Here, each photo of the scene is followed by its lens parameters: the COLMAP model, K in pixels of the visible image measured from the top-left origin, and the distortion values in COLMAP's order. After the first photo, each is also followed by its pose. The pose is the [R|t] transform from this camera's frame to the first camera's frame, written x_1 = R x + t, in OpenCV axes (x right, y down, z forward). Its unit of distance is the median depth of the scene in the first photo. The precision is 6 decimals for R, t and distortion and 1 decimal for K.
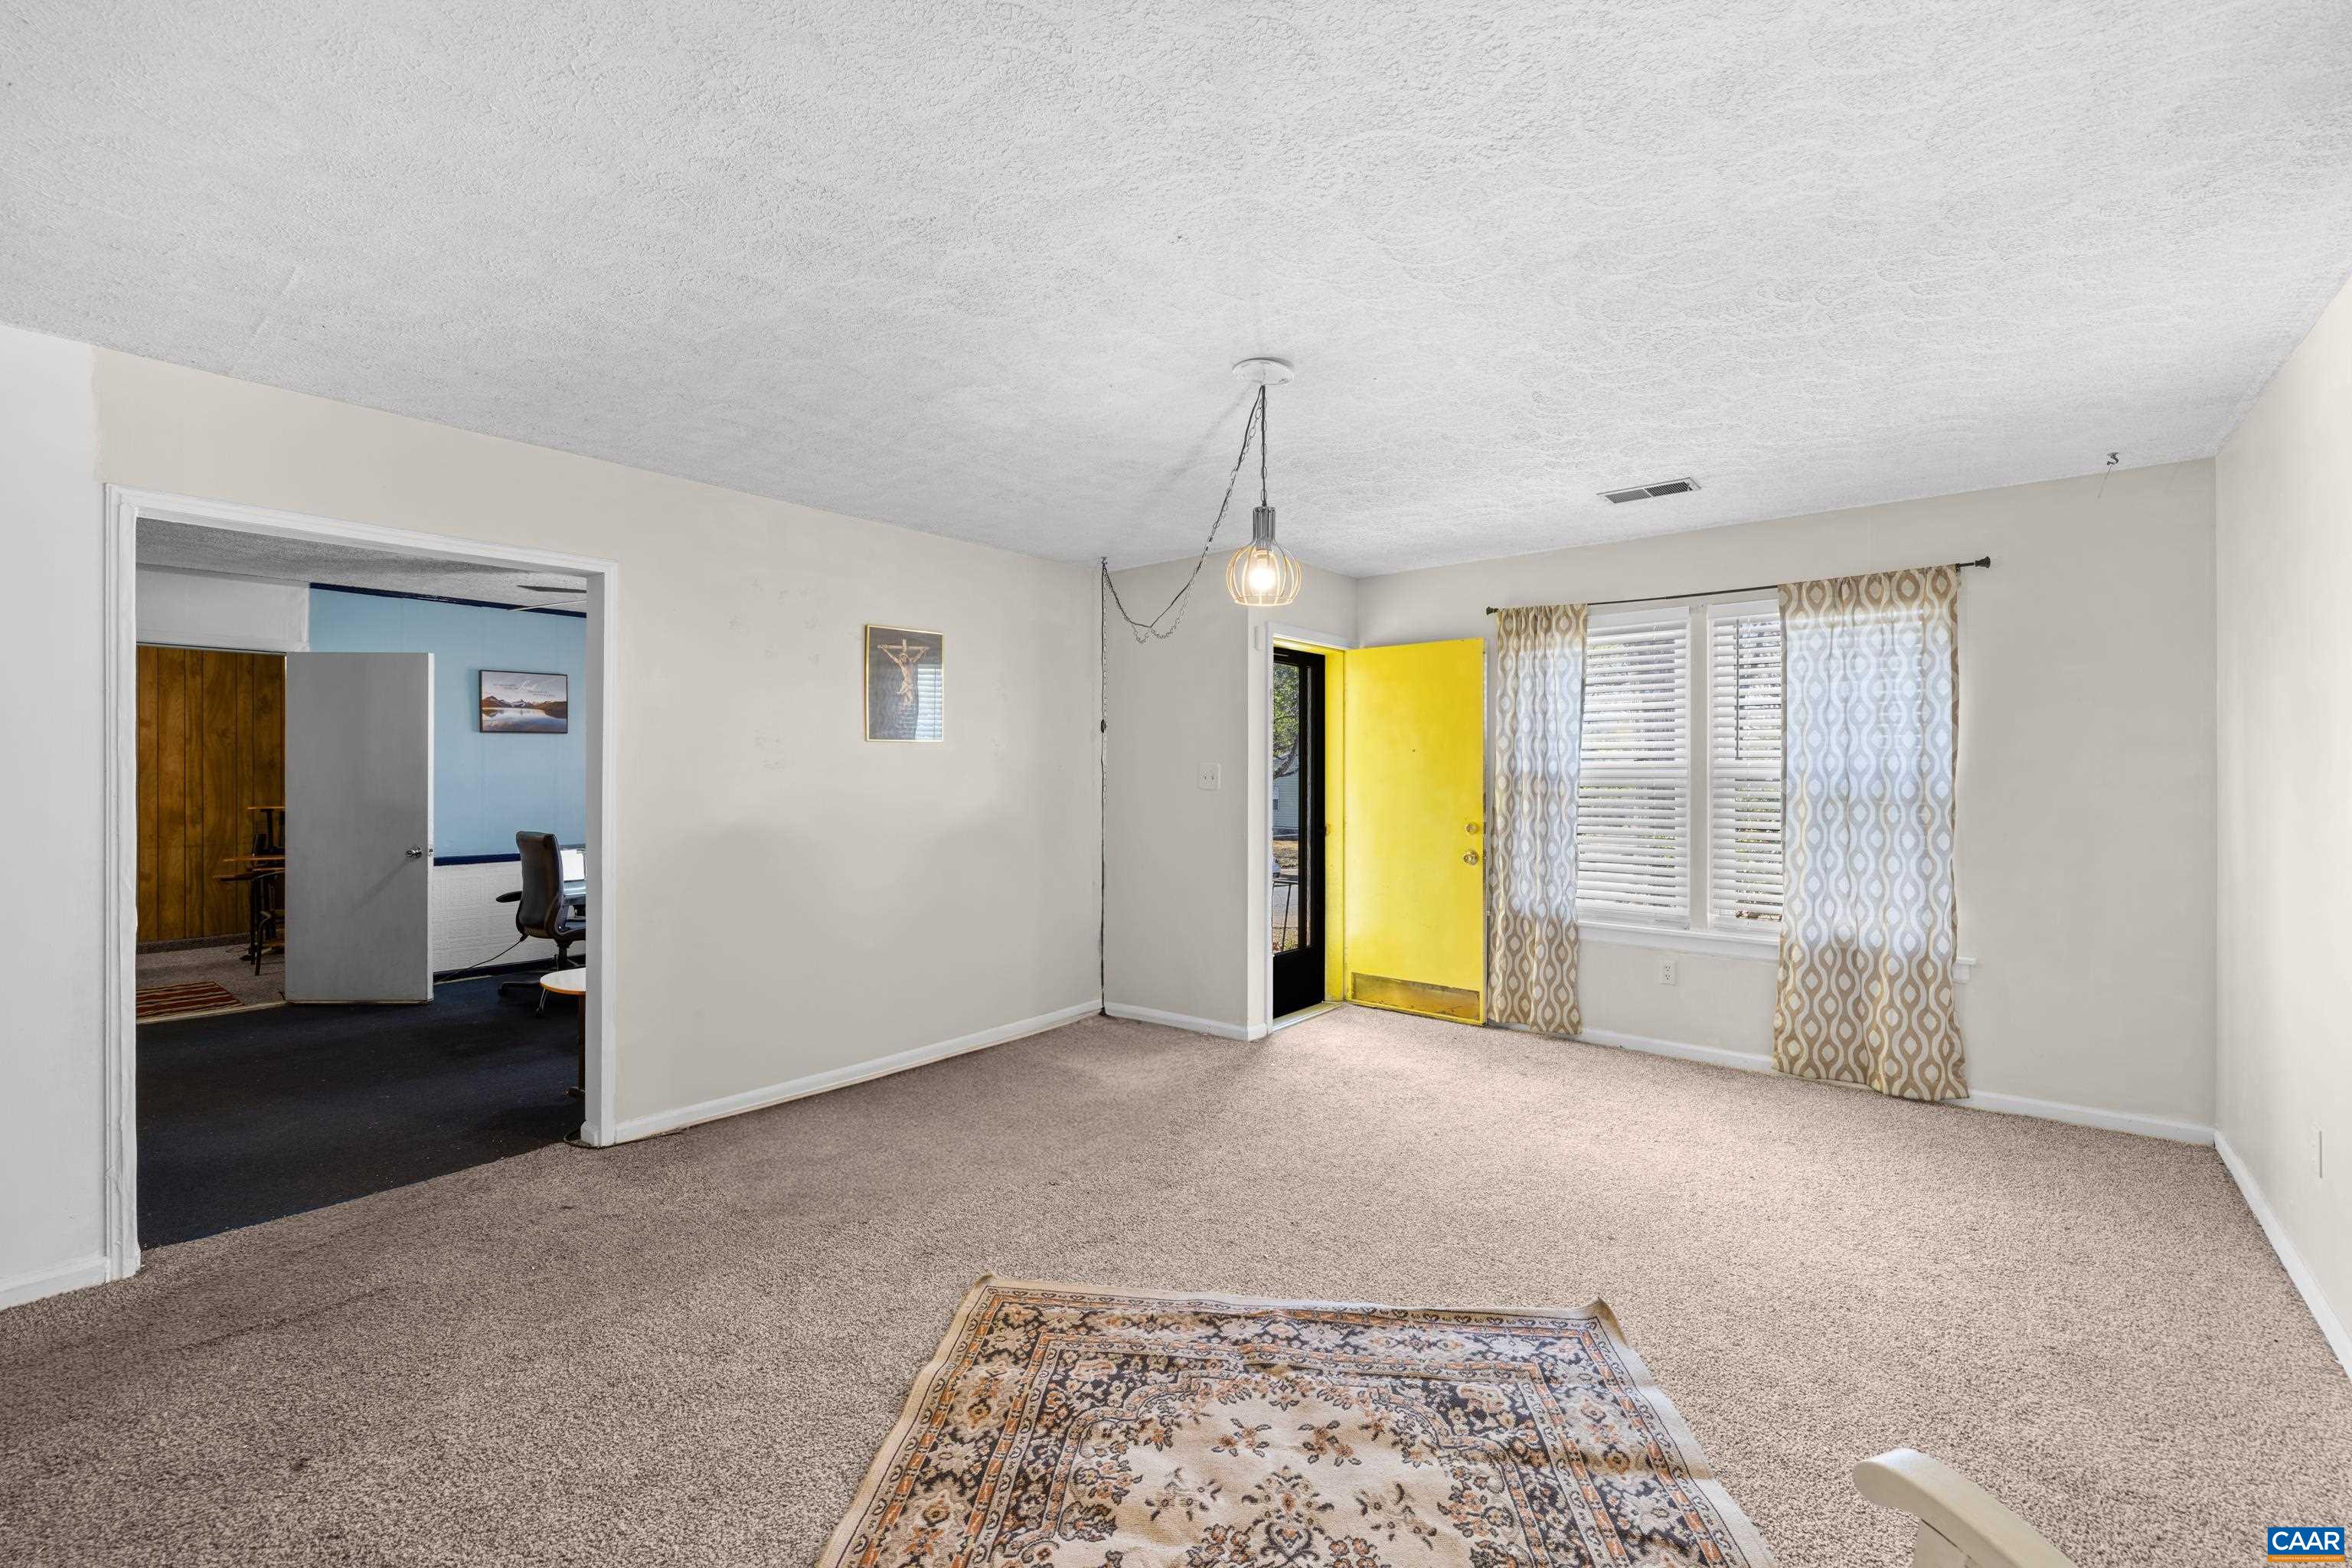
lens RADIAL K [[995.4, 0, 1177.7], [0, 995.4, 779.7], [0, 0, 1]] dist [-0.001813, 0.000361]
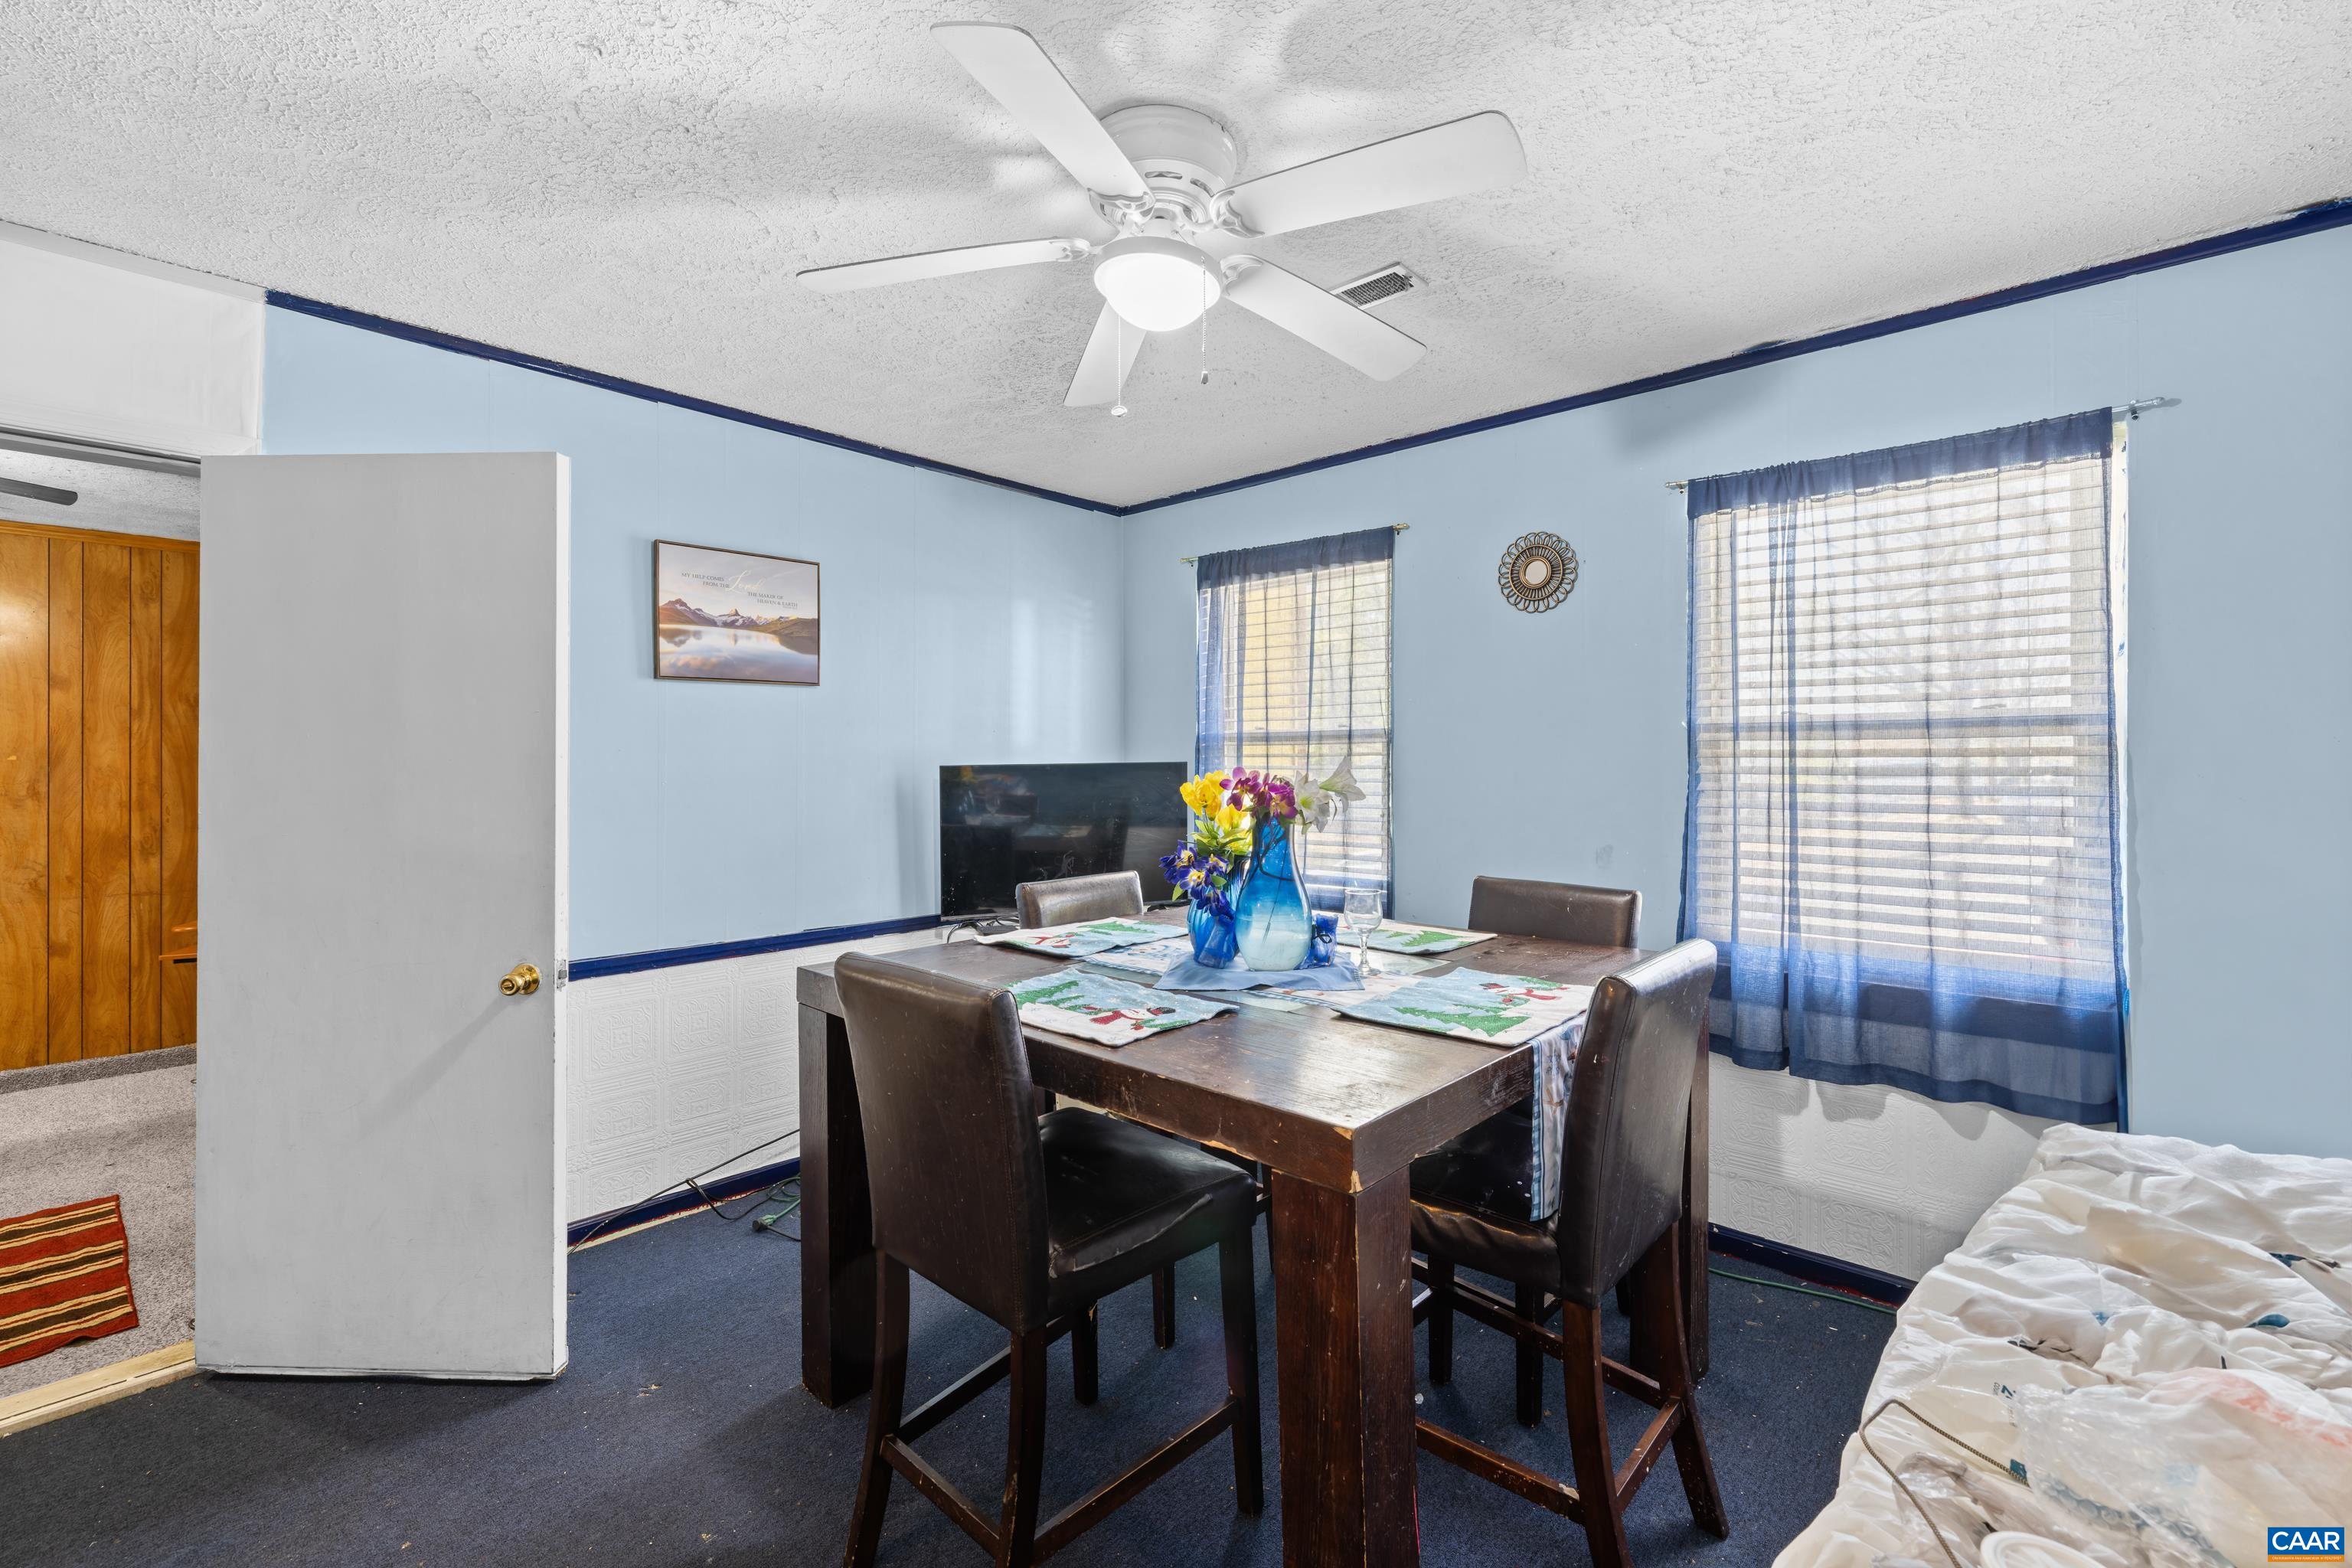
lens RADIAL K [[995.4, 0, 1185.6], [0, 995.4, 772.2], [0, 0, 1]] dist [-0.001813, 0.000361]
pose [[0.998669, -0.000674, -0.051571, -0.421630], [0.000519, 0.999995, -0.003001, -0.003115], [0.051573, 0.002970, 0.998665, 0.540733]]
